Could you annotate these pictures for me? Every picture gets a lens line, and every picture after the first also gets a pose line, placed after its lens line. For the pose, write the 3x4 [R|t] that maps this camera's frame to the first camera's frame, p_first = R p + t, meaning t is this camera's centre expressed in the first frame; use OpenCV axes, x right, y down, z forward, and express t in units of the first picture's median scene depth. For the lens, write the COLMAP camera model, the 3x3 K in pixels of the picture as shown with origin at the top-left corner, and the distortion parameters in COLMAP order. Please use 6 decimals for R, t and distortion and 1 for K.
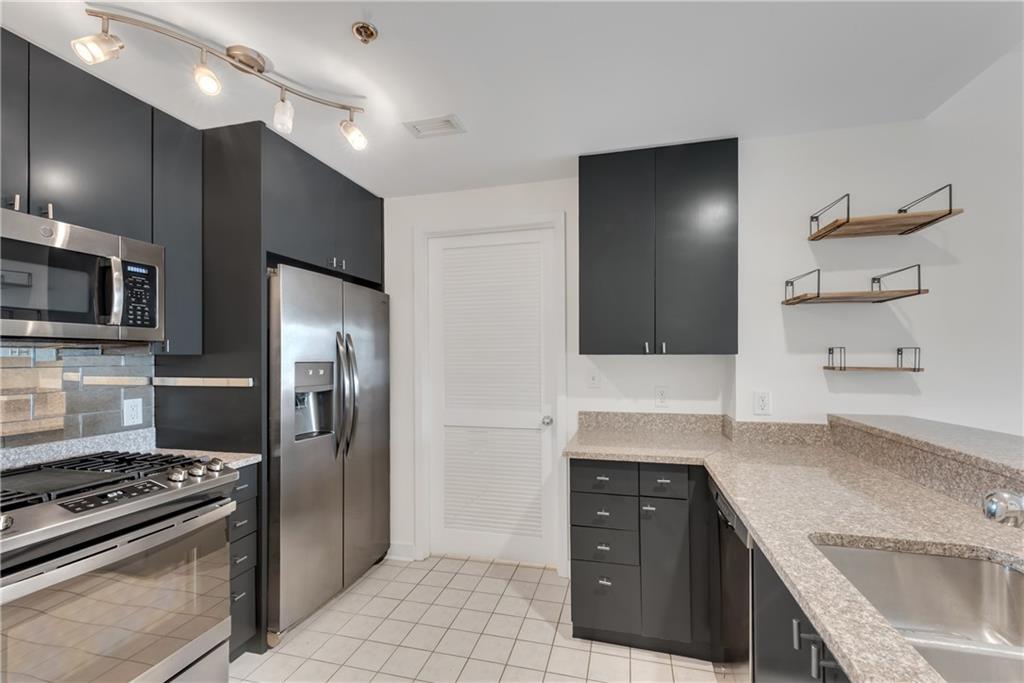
lens RADIAL K [[431.4, 0, 516.1], [0, 431.4, 356.5], [0, 0, 1]] dist [0.012718, 0.000037]
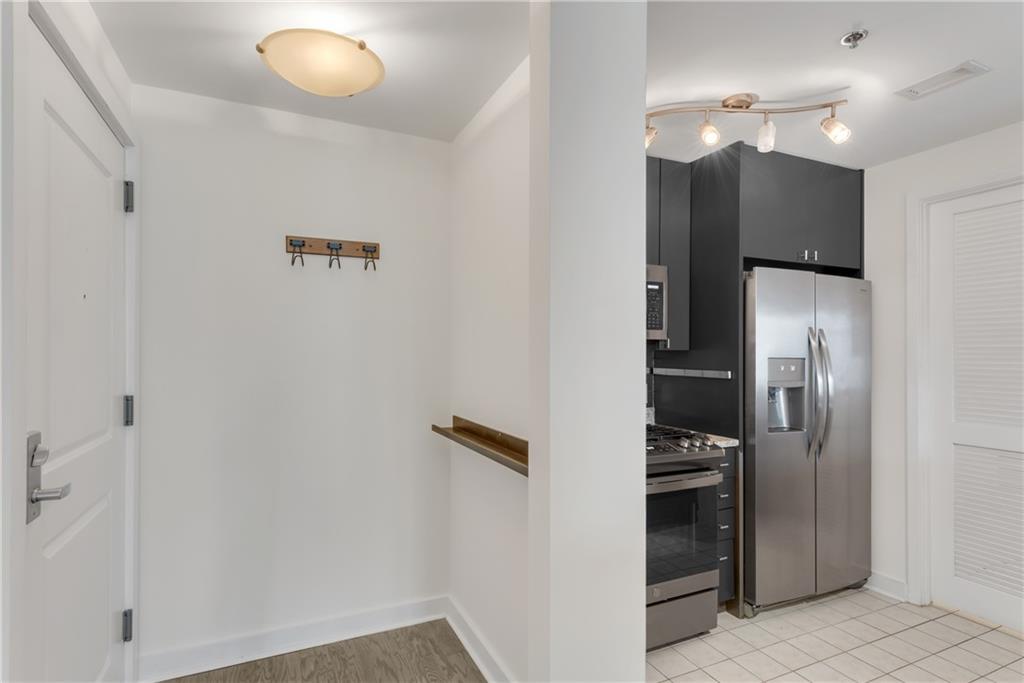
lens RADIAL K [[512.5, 0, 499.9], [0, 512.5, 349.3], [0, 0, 1]] dist [0.000417, -0.001277]
pose [[0.626580, 0.000388, -0.779357, 0.052396], [-0.006541, 0.999967, -0.004762, 0.002993], [0.779330, 0.008082, 0.626562, -0.293454]]
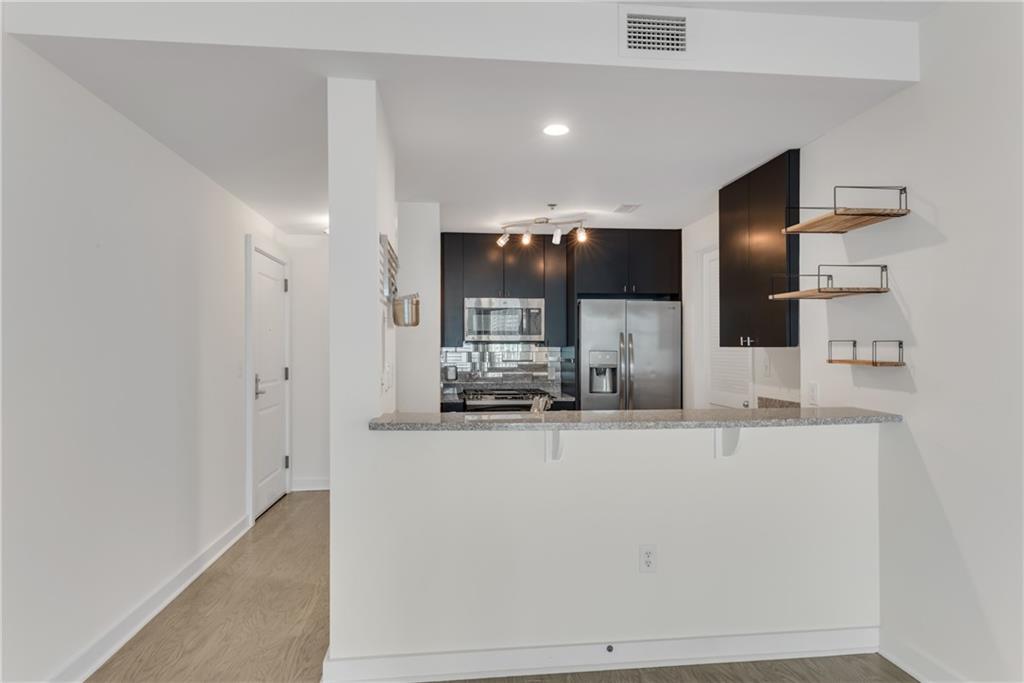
lens RADIAL K [[590.9, 0, 482.2], [0, 590.9, 344.8], [0, 0, 1]] dist [-0.000225, -0.000454]
pose [[0.310420, -0.002101, -0.950597, 1.772343], [0.000473, 0.999998, -0.002056, -0.008511], [0.950599, 0.000189, 0.310420, -0.218358]]
